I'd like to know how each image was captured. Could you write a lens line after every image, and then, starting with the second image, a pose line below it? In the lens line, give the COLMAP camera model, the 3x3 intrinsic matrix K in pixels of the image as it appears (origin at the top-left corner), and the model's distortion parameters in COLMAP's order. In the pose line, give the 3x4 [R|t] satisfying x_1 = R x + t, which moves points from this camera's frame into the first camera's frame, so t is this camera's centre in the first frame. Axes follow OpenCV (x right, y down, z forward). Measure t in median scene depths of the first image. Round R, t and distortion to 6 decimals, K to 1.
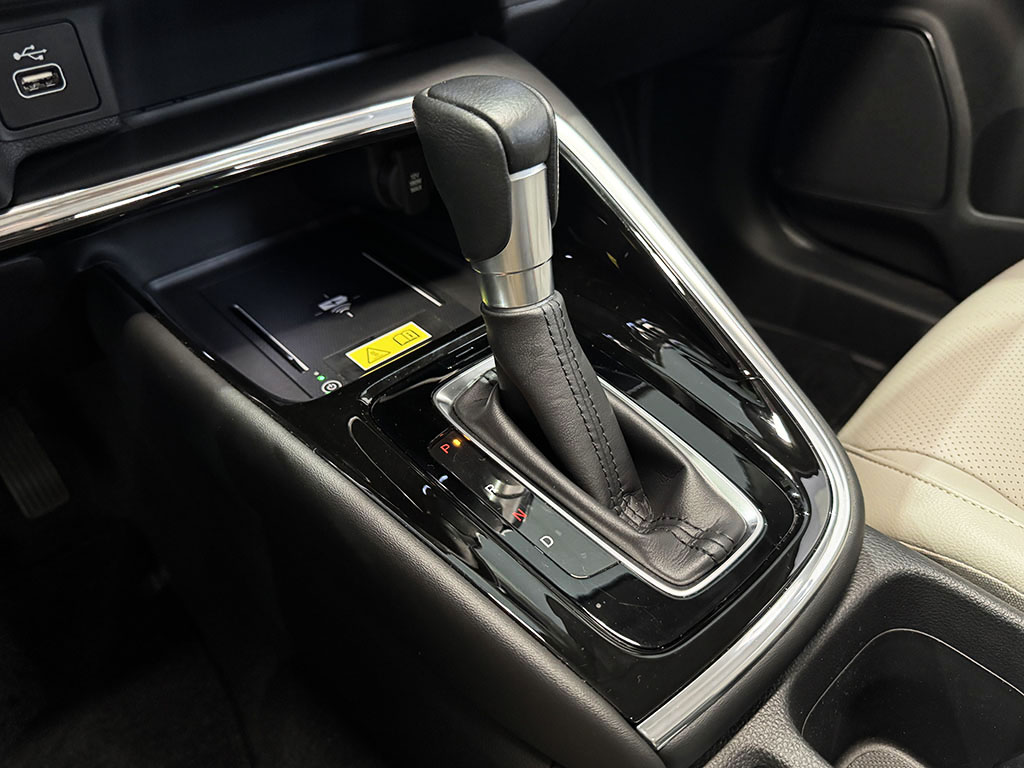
lens RADIAL K [[756.2, 0, 512.0], [0, 756.2, 384.0], [0, 0, 1]] dist [0.005730, -0.001654]
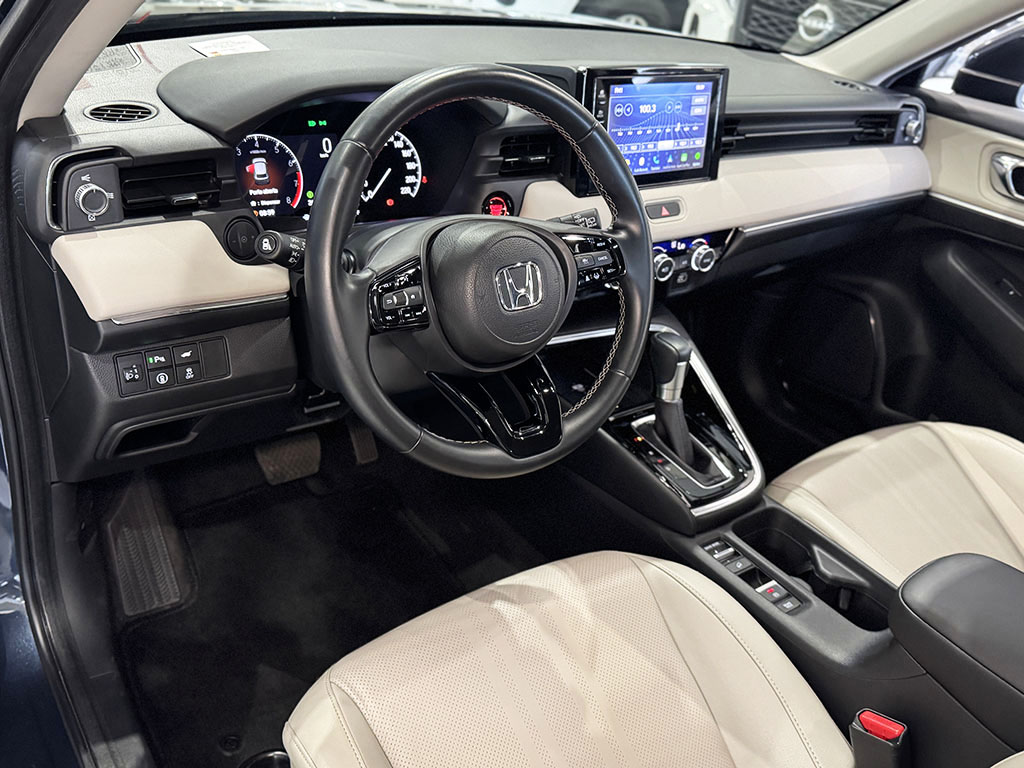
lens RADIAL K [[898.4, 0, 508.8], [0, 898.4, 389.5], [0, 0, 1]] dist [0.187159, -0.511034]
pose [[0.980820, 0.194764, 0.007643, -0.687541], [-0.191759, 0.971233, -0.141192, 0.522027], [-0.034922, 0.137018, 0.989953, -2.764711]]
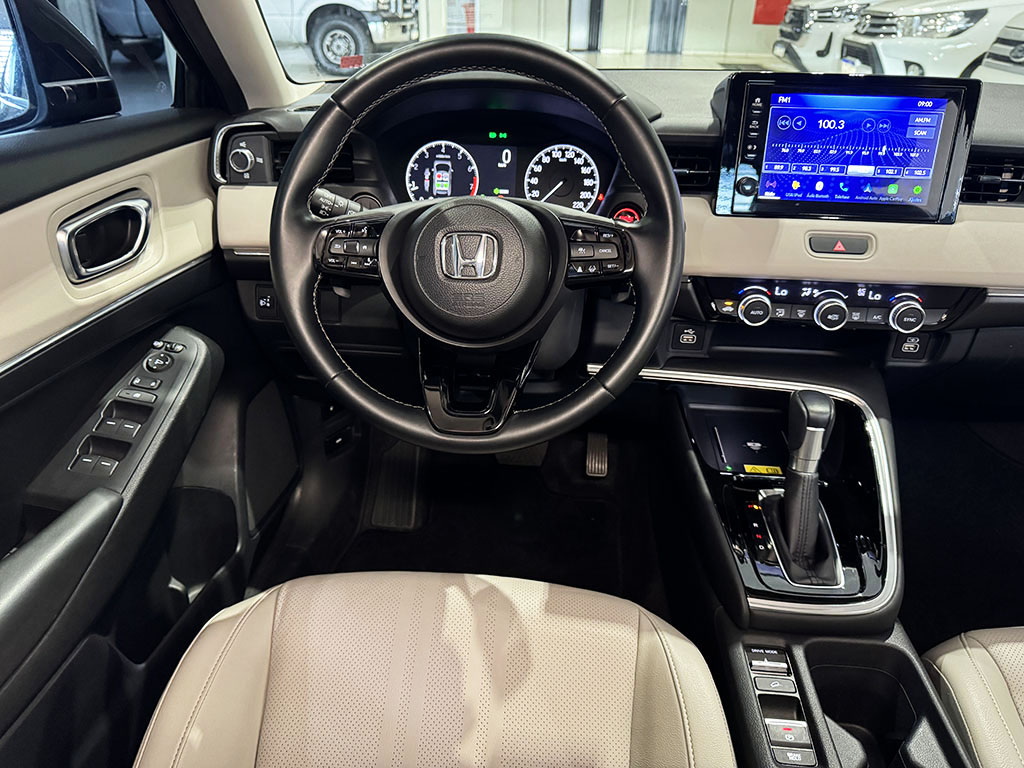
lens RADIAL K [[735.4, 0, 500.3], [0, 735.4, 388.1], [0, 0, 1]] dist [0.072320, -0.131708]
pose [[0.681329, 0.389455, -0.619770, 0.780209], [-0.484580, 0.874584, 0.016865, 0.105086], [0.548610, 0.288838, 0.784602, -1.686237]]
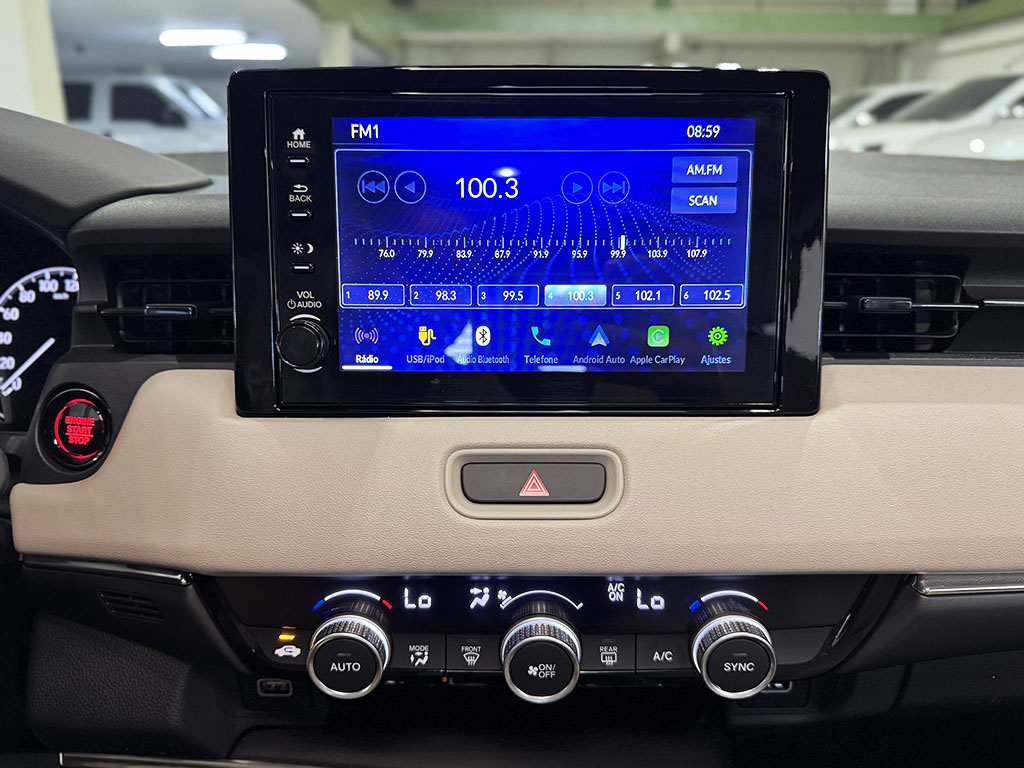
lens RADIAL K [[756.2, 0, 512.0], [0, 756.2, 384.0], [0, 0, 1]] dist [0.005730, -0.001654]
pose [[0.749053, 0.230673, -0.621056, 0.377644], [-0.434723, 0.878525, -0.198015, -0.733968], [0.499936, 0.418311, 0.758340, -0.046017]]
